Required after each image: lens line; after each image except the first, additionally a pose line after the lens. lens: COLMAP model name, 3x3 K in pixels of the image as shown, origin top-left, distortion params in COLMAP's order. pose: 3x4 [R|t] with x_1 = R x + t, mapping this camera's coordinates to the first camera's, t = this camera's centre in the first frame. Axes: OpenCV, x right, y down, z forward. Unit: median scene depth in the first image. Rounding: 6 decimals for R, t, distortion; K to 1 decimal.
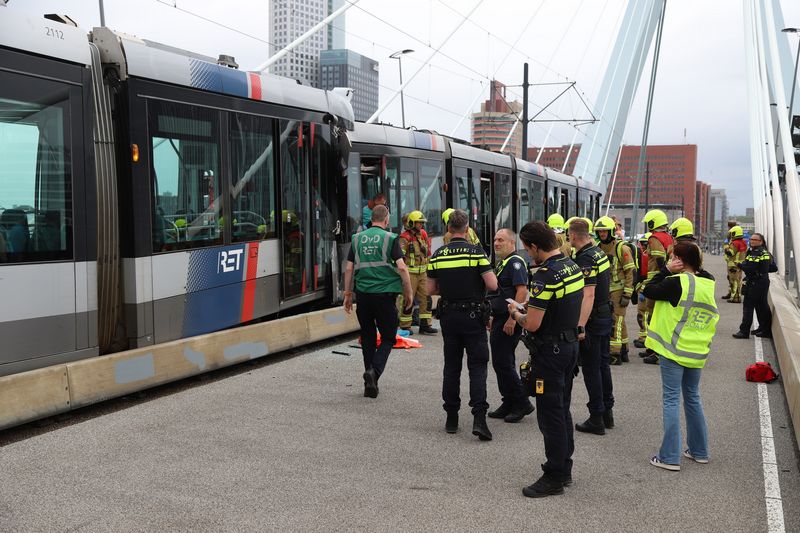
lens RADIAL K [[1077.1, 0, 396.2], [0, 1077.1, 275.3], [0, 0, 1]] dist [0.090683, 0.030742]
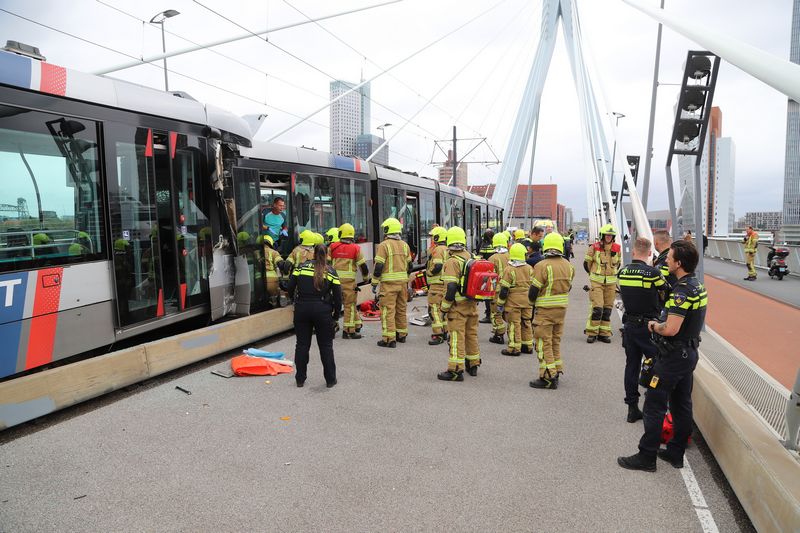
lens RADIAL K [[543.3, 0, 400.6], [0, 543.3, 275.1], [0, 0, 1]] dist [-0.098609, 0.002737]
pose [[0.999896, -0.009840, -0.010585, 0.047873], [0.010263, 0.999117, 0.040735, -0.013446], [0.010175, -0.040839, 0.999114, 0.211411]]
